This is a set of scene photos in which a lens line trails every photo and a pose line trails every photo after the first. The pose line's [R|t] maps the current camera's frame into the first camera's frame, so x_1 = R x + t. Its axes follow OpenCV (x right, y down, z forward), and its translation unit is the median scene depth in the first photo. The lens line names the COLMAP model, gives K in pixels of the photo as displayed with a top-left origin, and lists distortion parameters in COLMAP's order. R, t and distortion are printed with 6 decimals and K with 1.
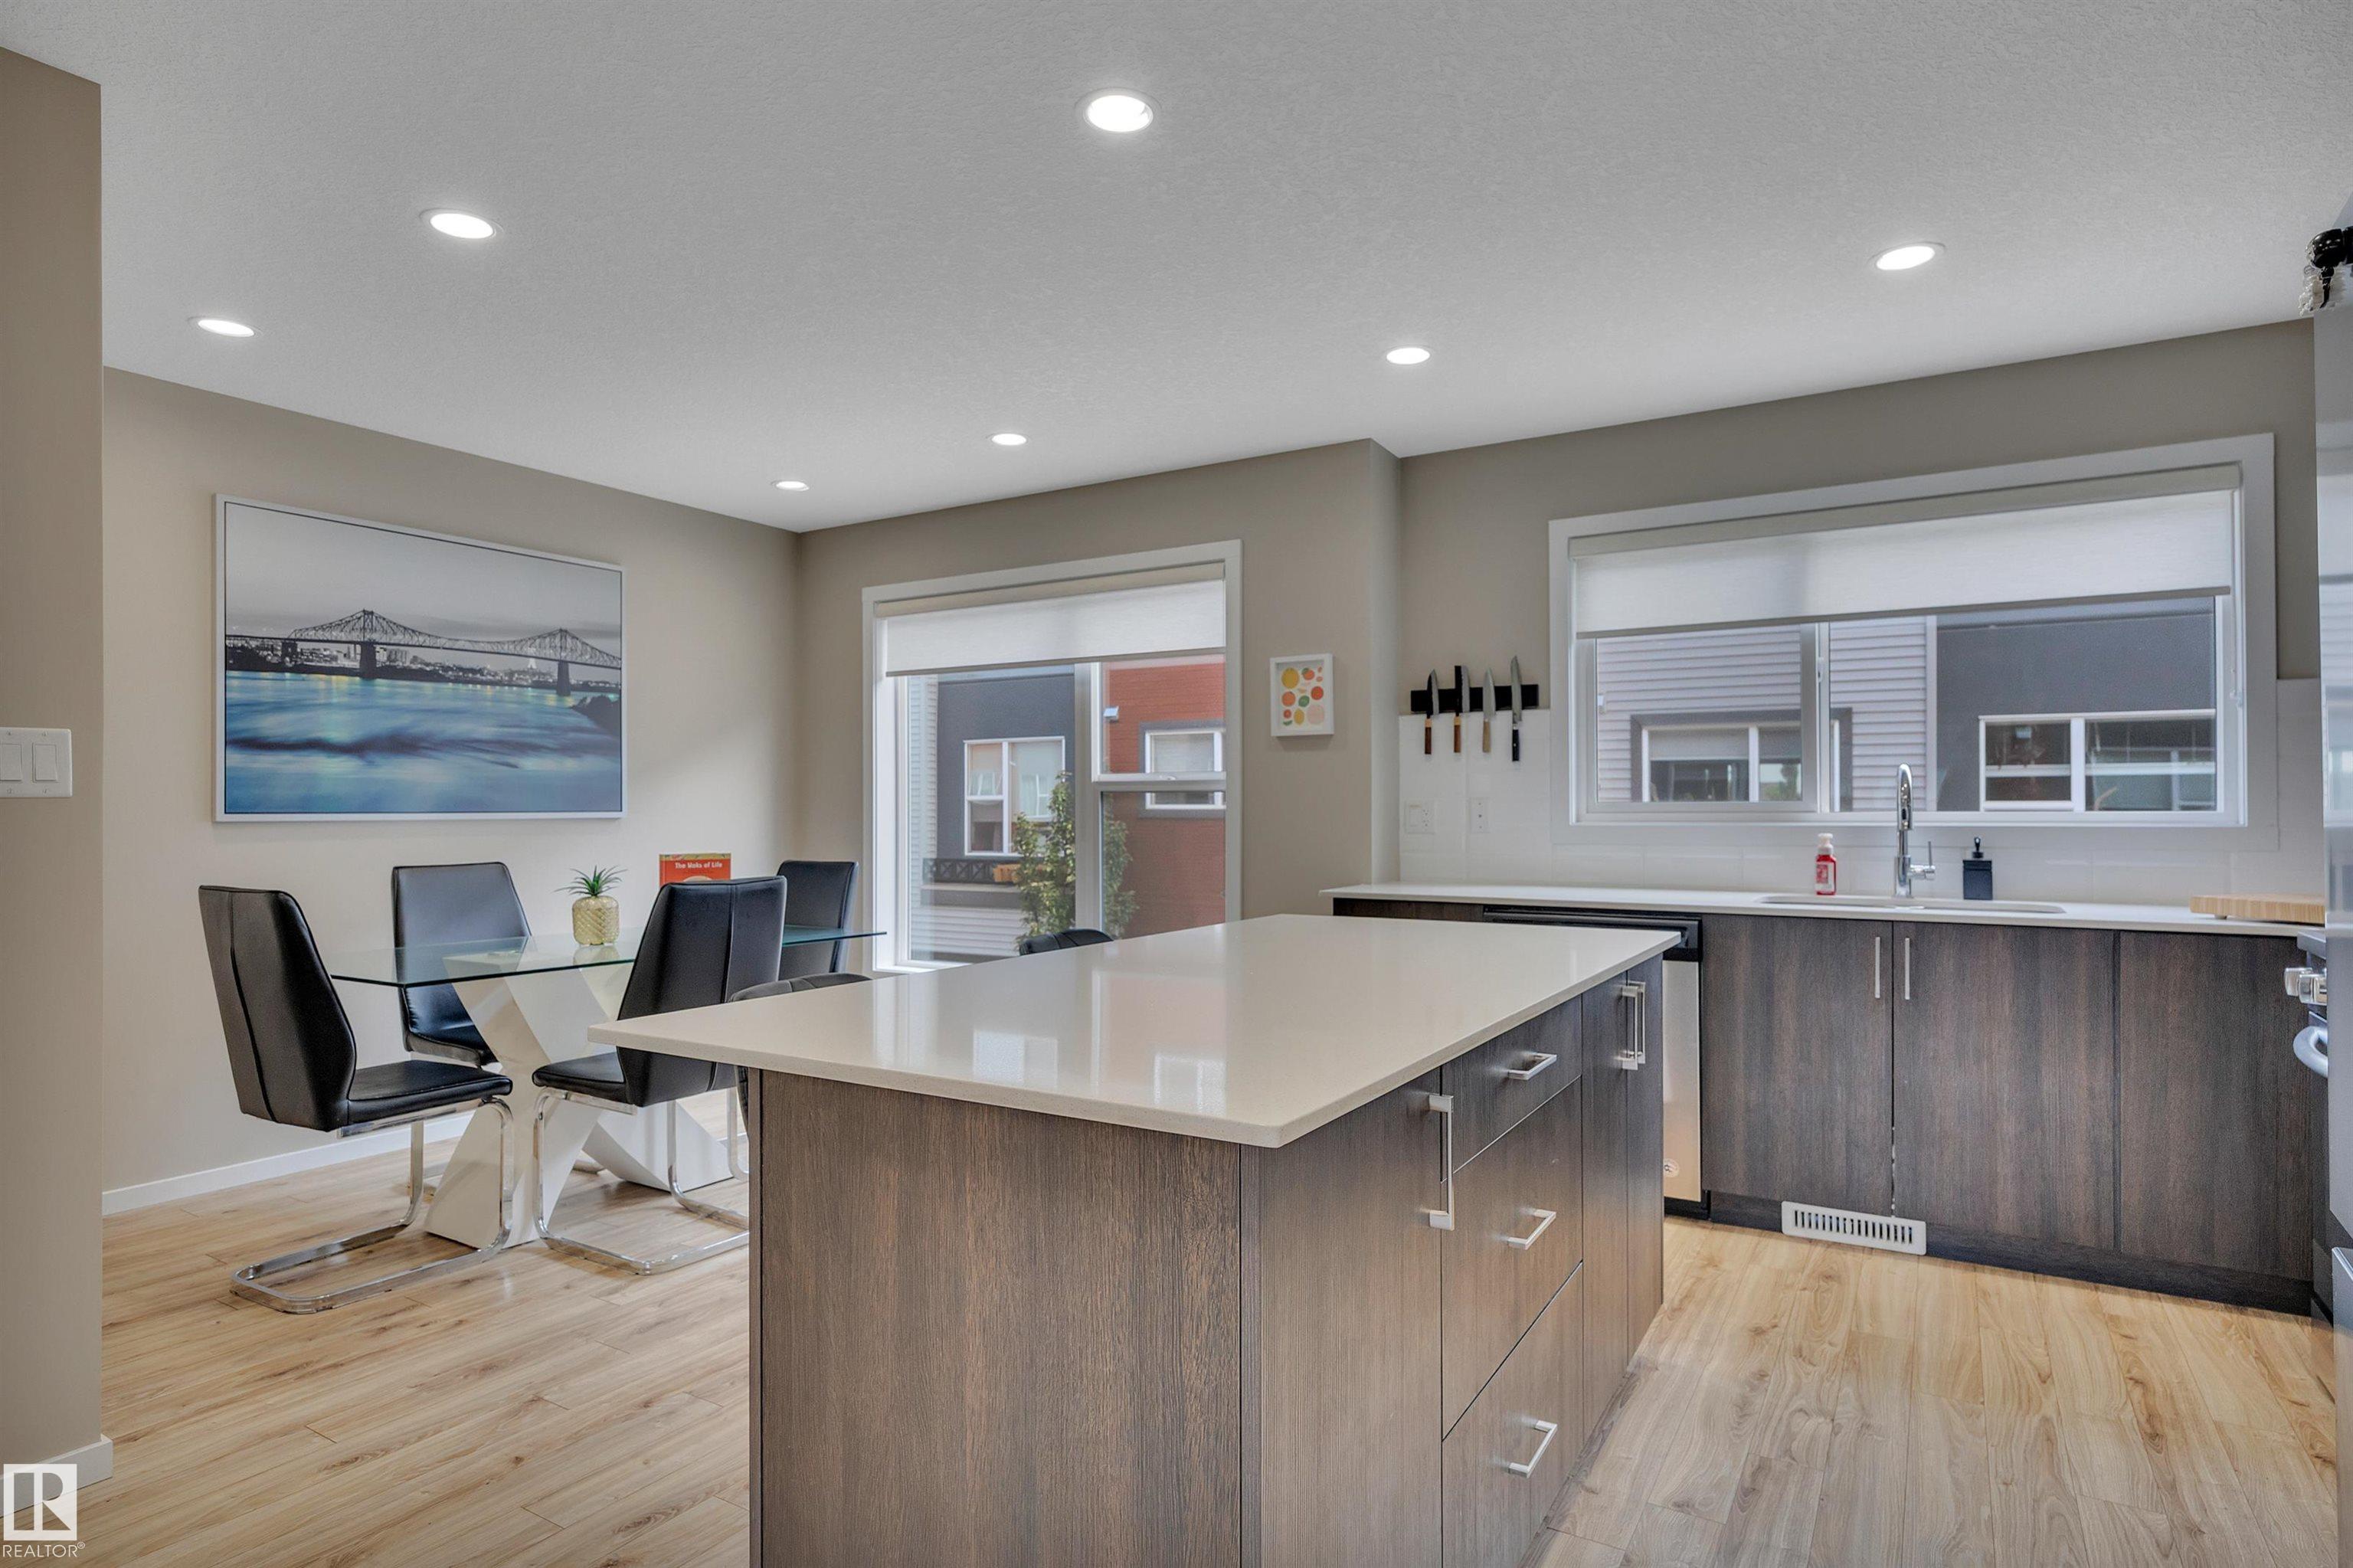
lens RADIAL K [[1264.2, 0, 1173.2], [0, 1264.2, 796.4], [0, 0, 1]] dist [-0.003271, -0.000900]
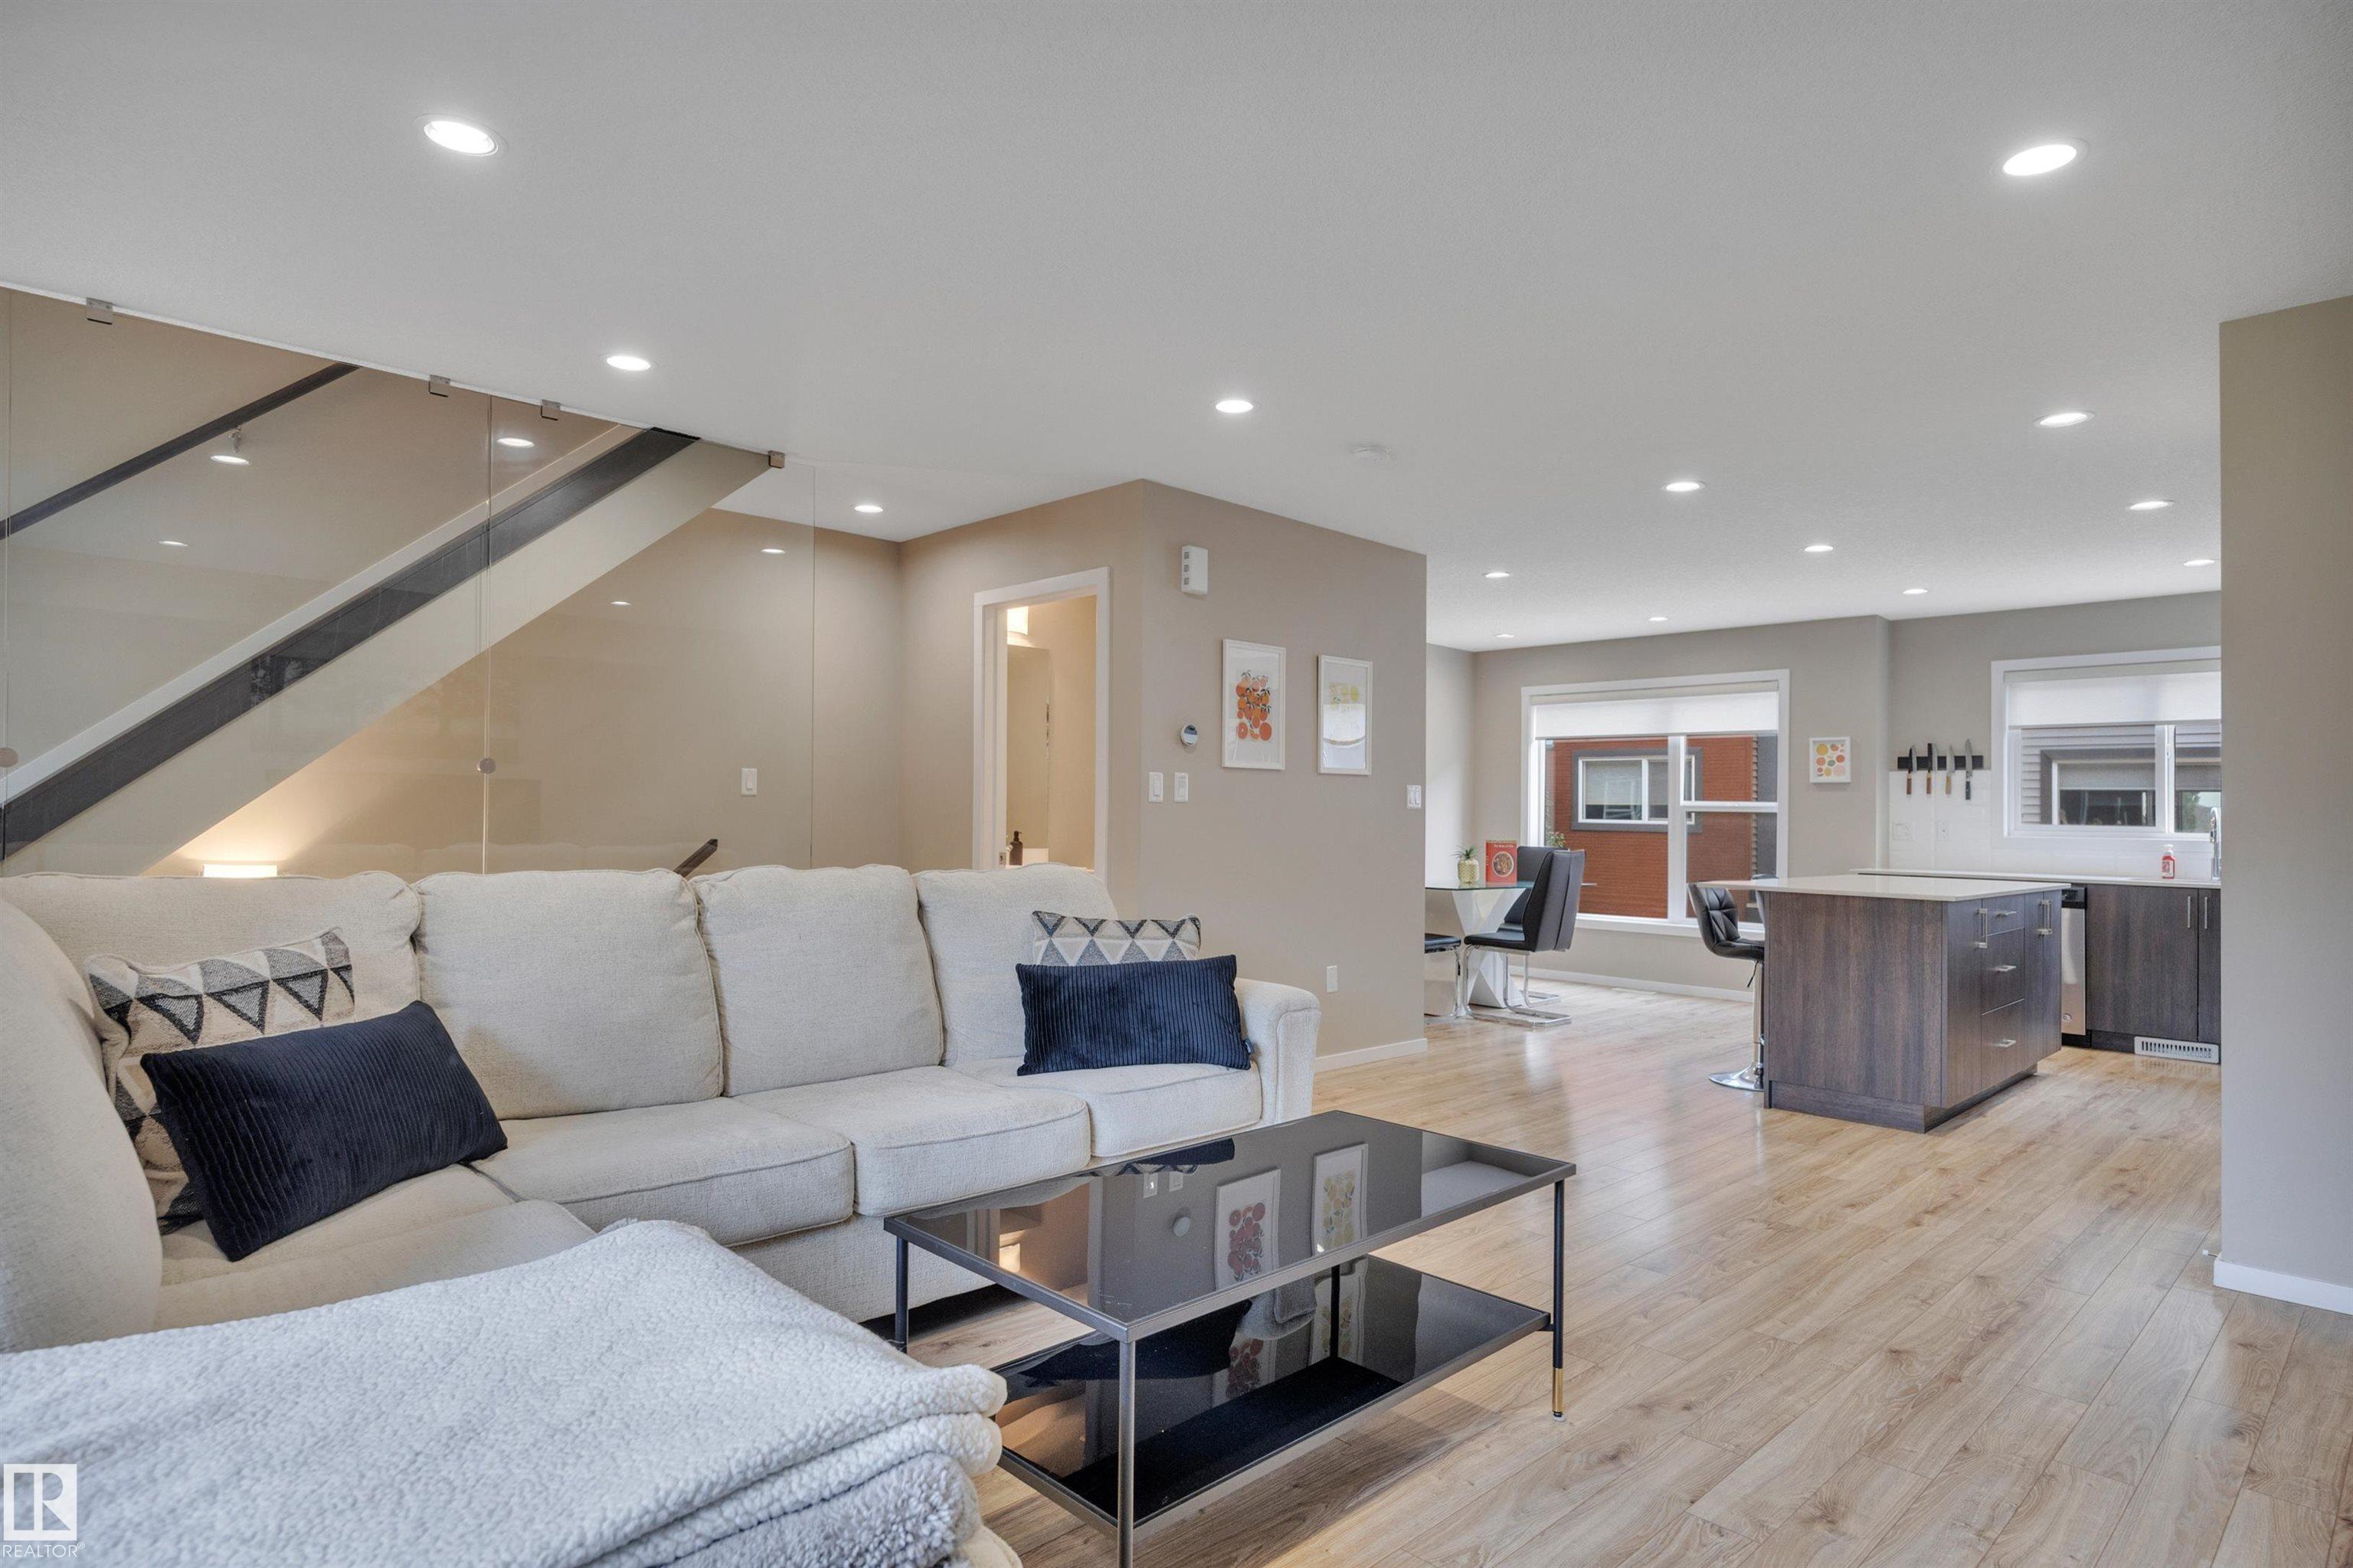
lens RADIAL K [[1264.2, 0, 1173.2], [0, 1264.2, 796.4], [0, 0, 1]] dist [-0.003271, -0.000900]
pose [[0.968136, 0.014659, -0.249995, -0.347587], [-0.017073, 0.999826, -0.007493, -0.000635], [0.249841, 0.011523, 0.968218, -0.936424]]
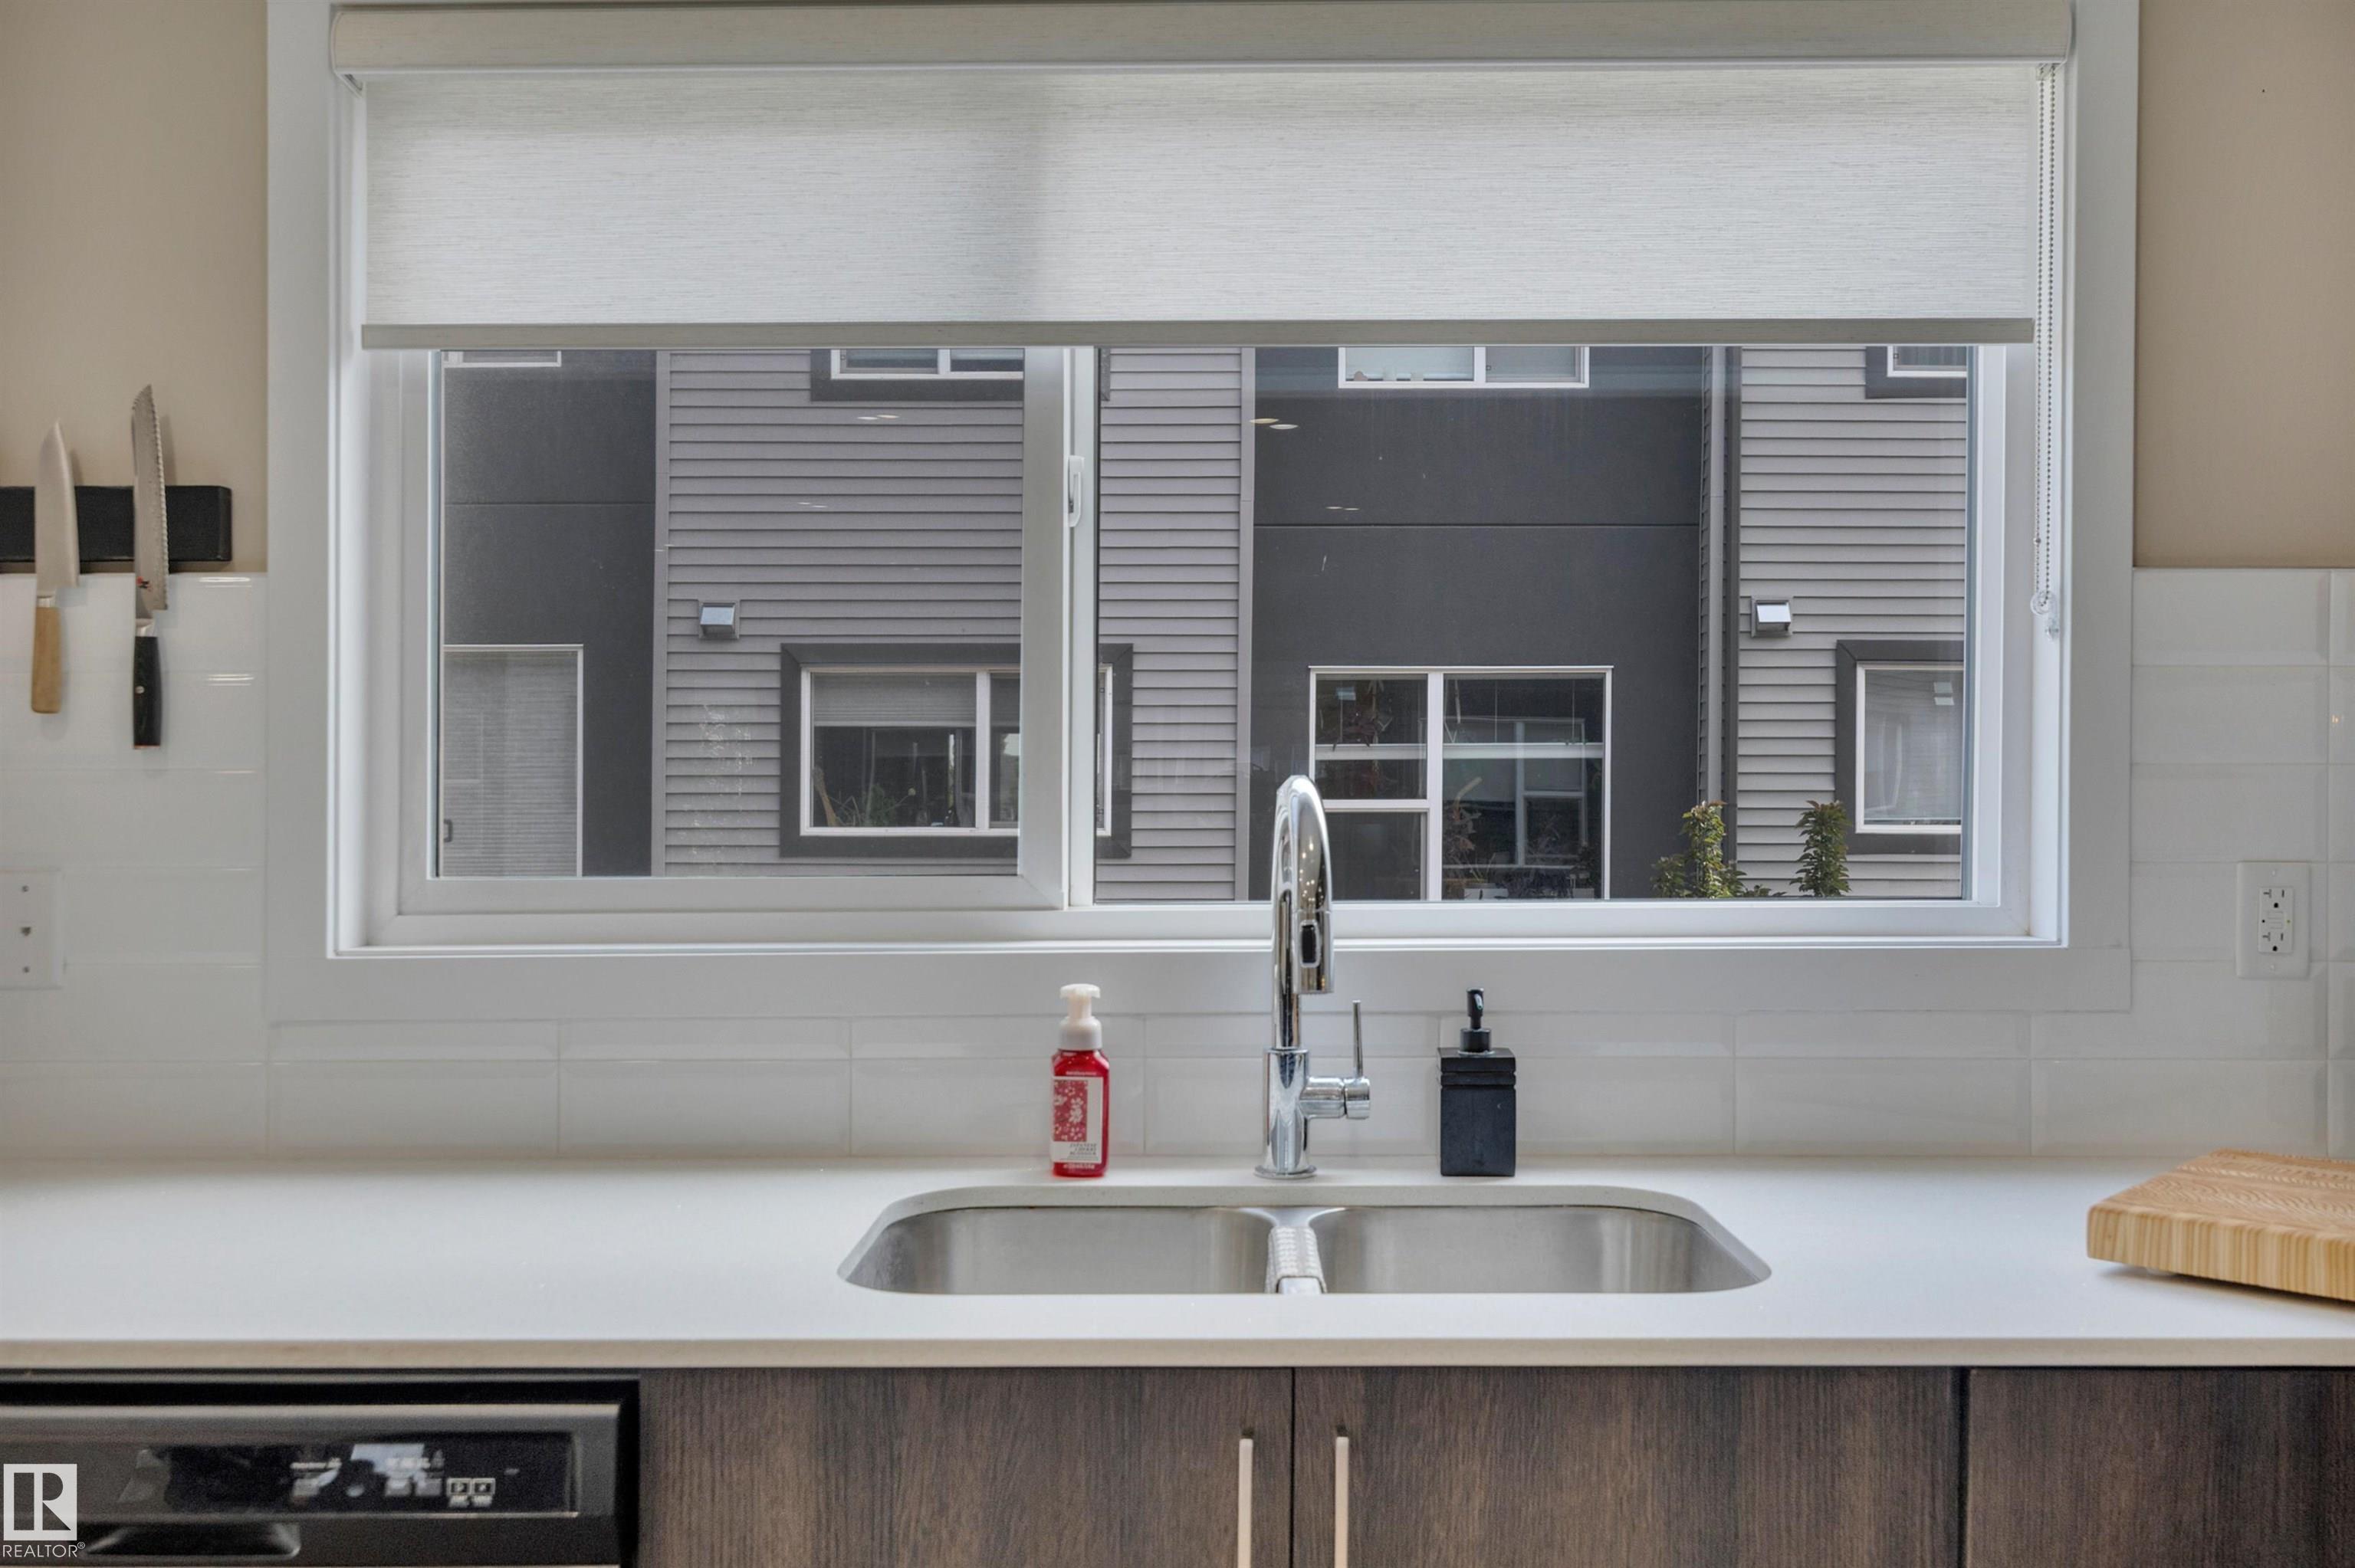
lens RADIAL K [[1970.4, 0, 1177.5], [0, 1970.4, 784.0], [0, 0, 1]] dist [0.003117, -0.001553]
pose [[0.868412, 0.000933, 0.495843, 0.252303], [-0.003491, 0.999985, 0.004233, -0.021510], [-0.495832, -0.005407, 0.868402, 0.481684]]
